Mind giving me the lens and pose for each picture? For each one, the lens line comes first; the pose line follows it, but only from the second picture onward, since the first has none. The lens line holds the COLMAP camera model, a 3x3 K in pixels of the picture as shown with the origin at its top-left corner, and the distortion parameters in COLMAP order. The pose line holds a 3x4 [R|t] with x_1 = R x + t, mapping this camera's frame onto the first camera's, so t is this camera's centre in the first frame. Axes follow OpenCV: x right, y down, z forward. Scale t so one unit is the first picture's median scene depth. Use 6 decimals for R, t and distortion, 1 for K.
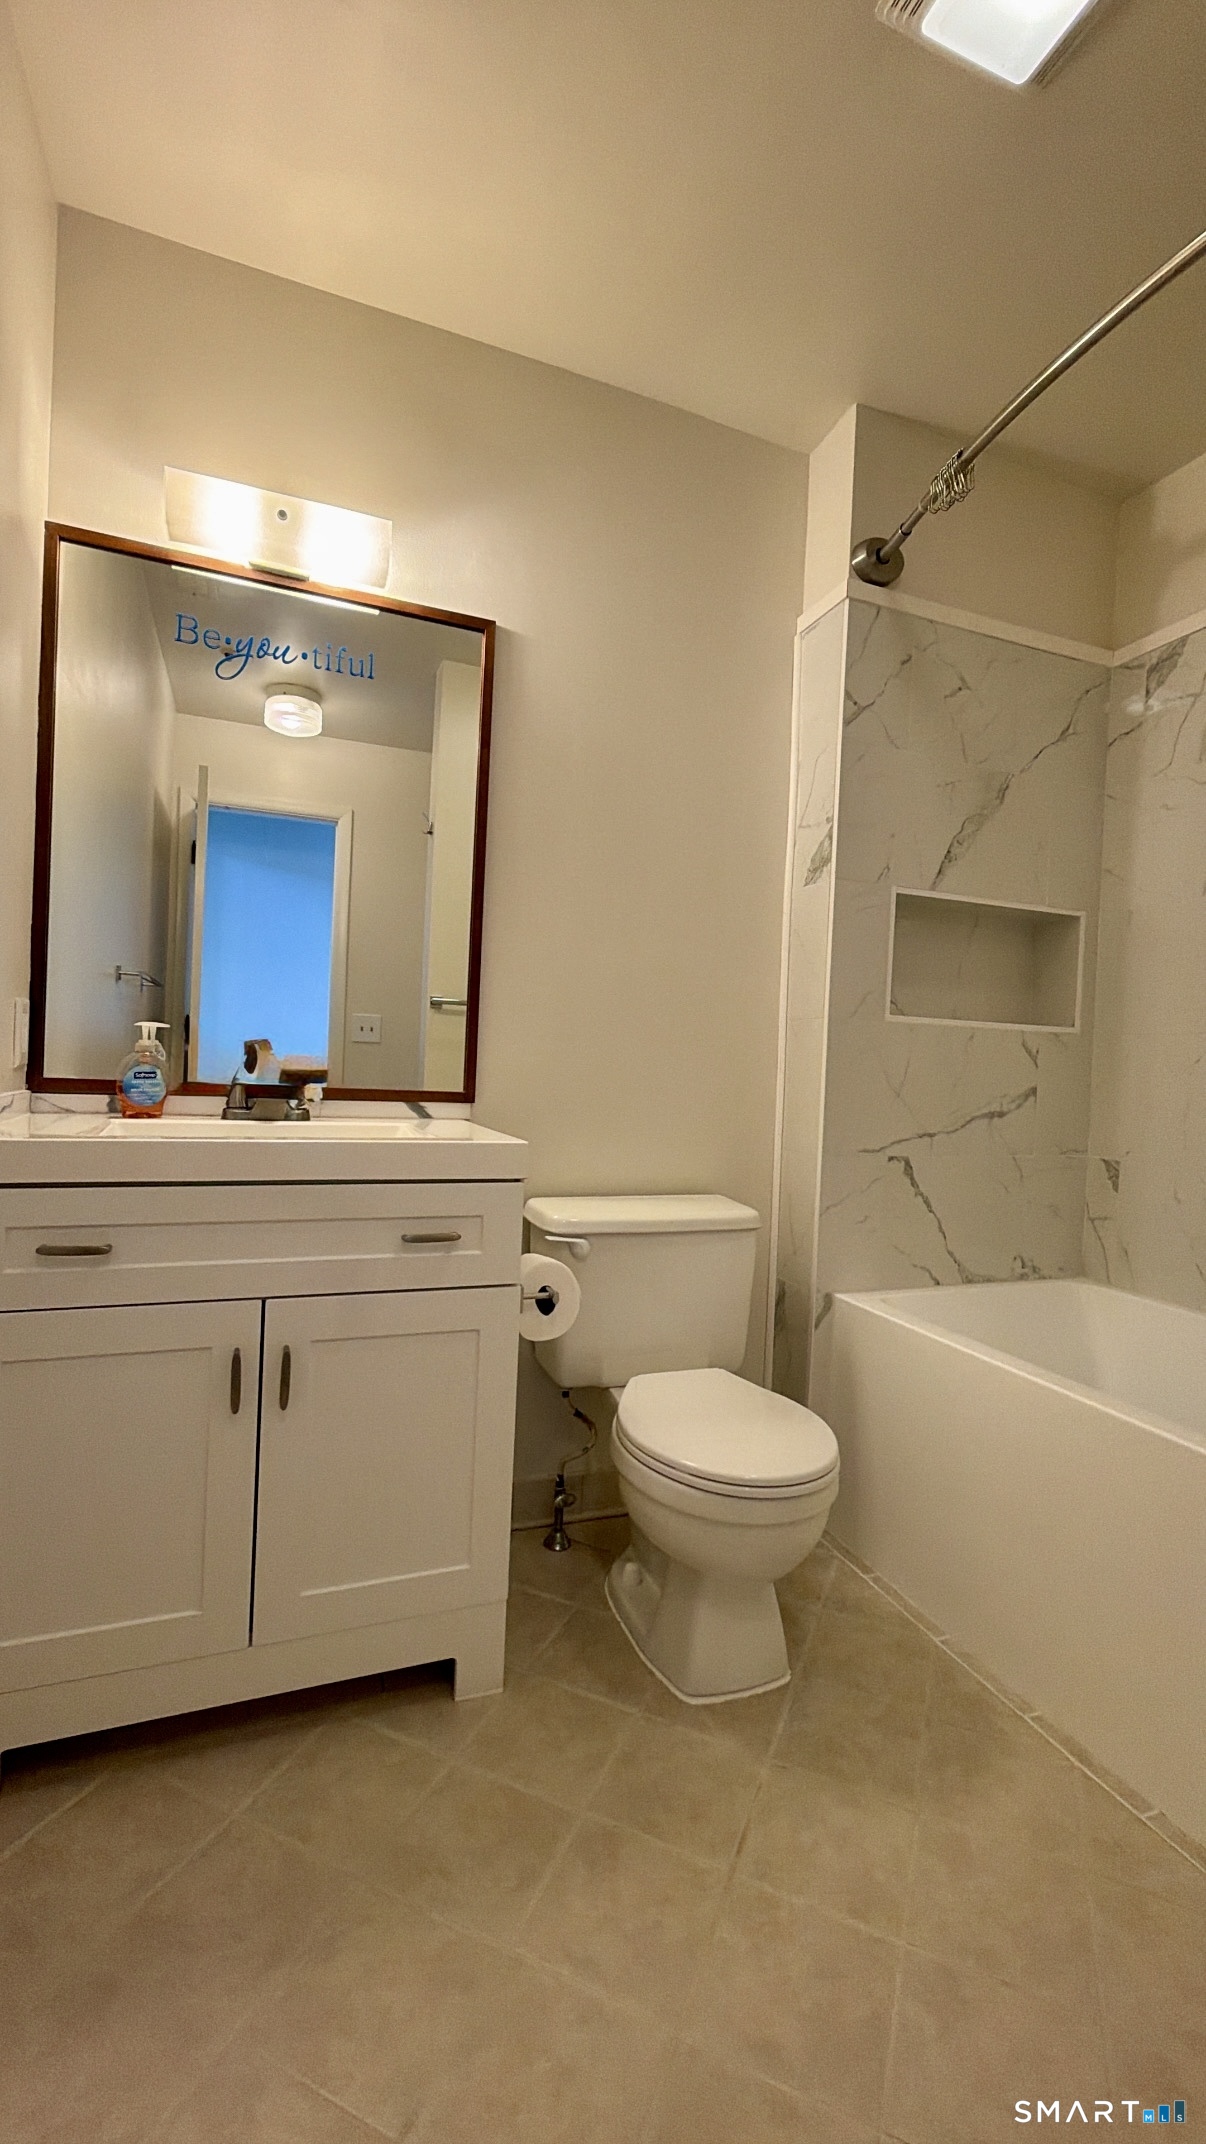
lens RADIAL K [[898.2, 0, 597.6], [0, 898.2, 1070.7], [0, 0, 1]] dist [0.001460, -0.000188]
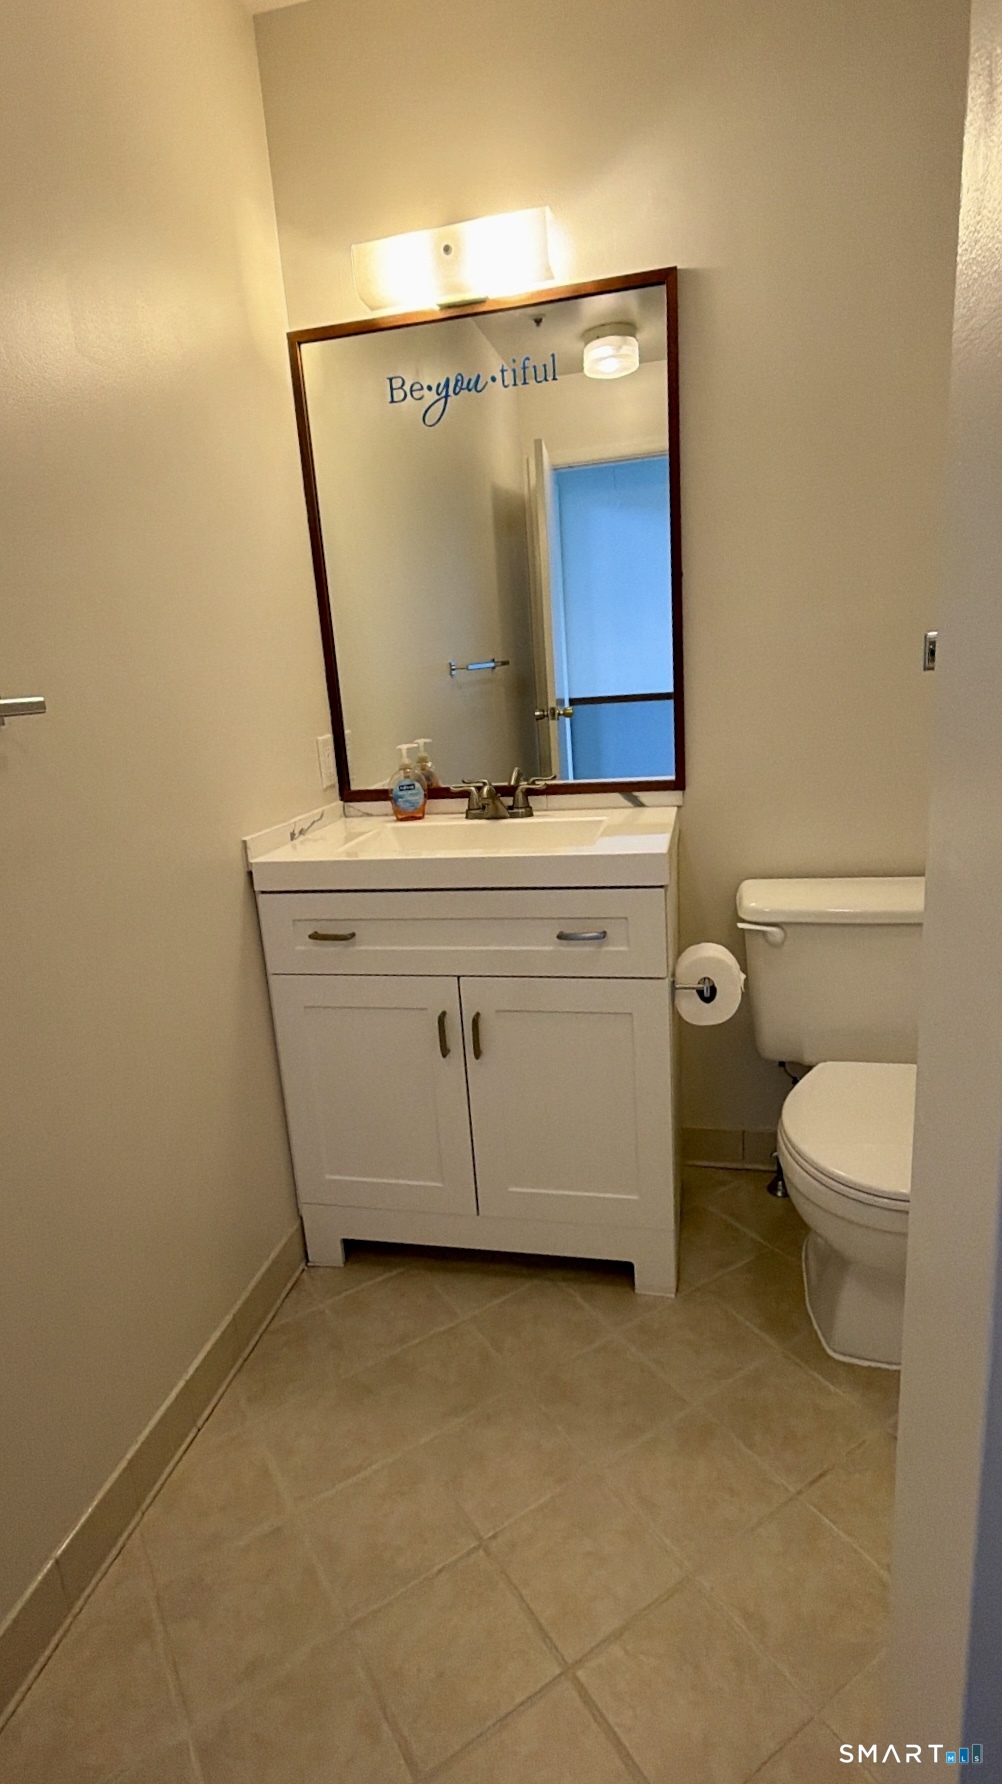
lens RADIAL K [[926.6, 0, 534.2], [0, 926.6, 877.1], [0, 0, 1]] dist [0.000858, 0.000972]
pose [[0.821189, 0.038677, -0.569344, 0.367456], [0.099899, 0.972550, 0.210157, -0.120012], [0.561844, -0.229455, 0.794784, 0.028162]]
